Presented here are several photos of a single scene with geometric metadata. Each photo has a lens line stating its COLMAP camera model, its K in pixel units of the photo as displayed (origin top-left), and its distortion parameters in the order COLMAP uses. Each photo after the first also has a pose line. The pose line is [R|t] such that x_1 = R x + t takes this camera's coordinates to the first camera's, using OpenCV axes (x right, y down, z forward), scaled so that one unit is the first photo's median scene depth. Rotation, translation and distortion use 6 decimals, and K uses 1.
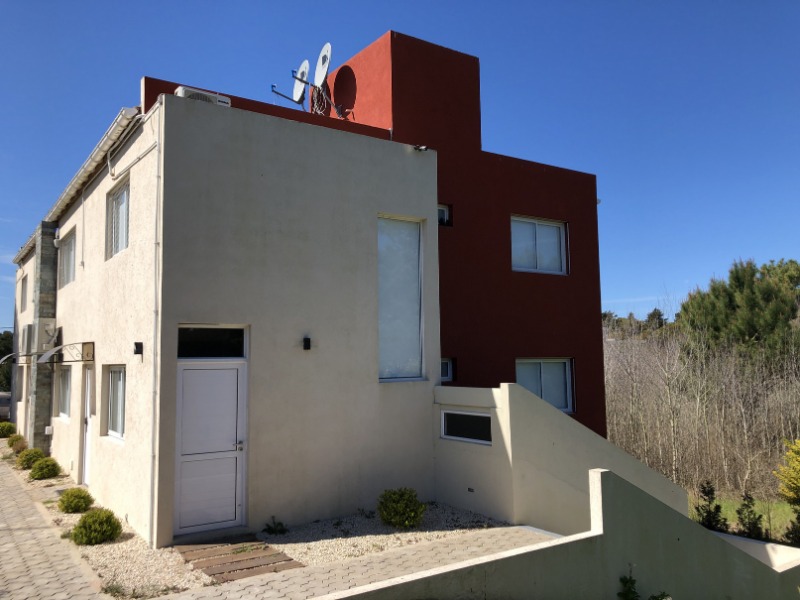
lens RADIAL K [[654.5, 0, 399.3], [0, 654.5, 298.8], [0, 0, 1]] dist [0.039797, -0.028769]
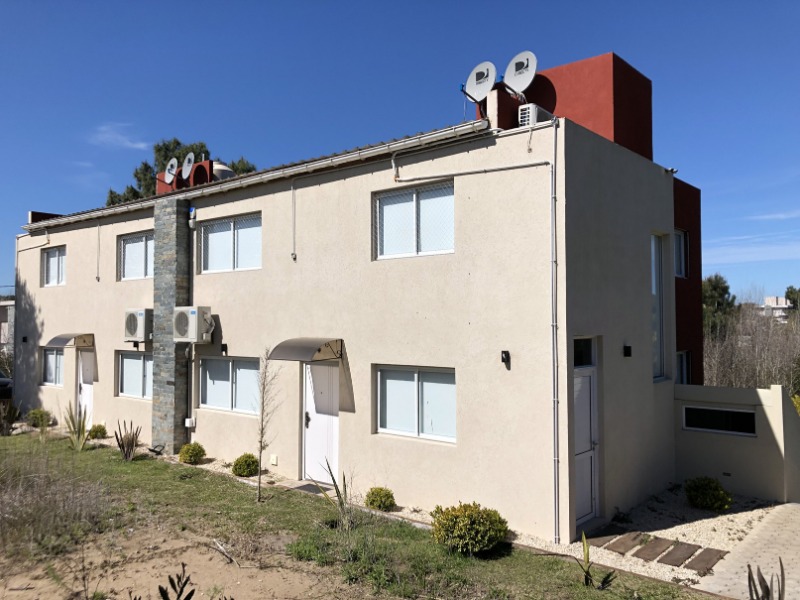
lens RADIAL K [[654.5, 0, 395.7], [0, 654.5, 297.0], [0, 0, 1]] dist [0.039797, -0.028769]
pose [[0.965519, 0.022046, 0.259399, -0.598084], [-0.036341, 0.998066, 0.050441, -0.047710], [-0.257785, -0.058129, 0.964452, 0.027348]]
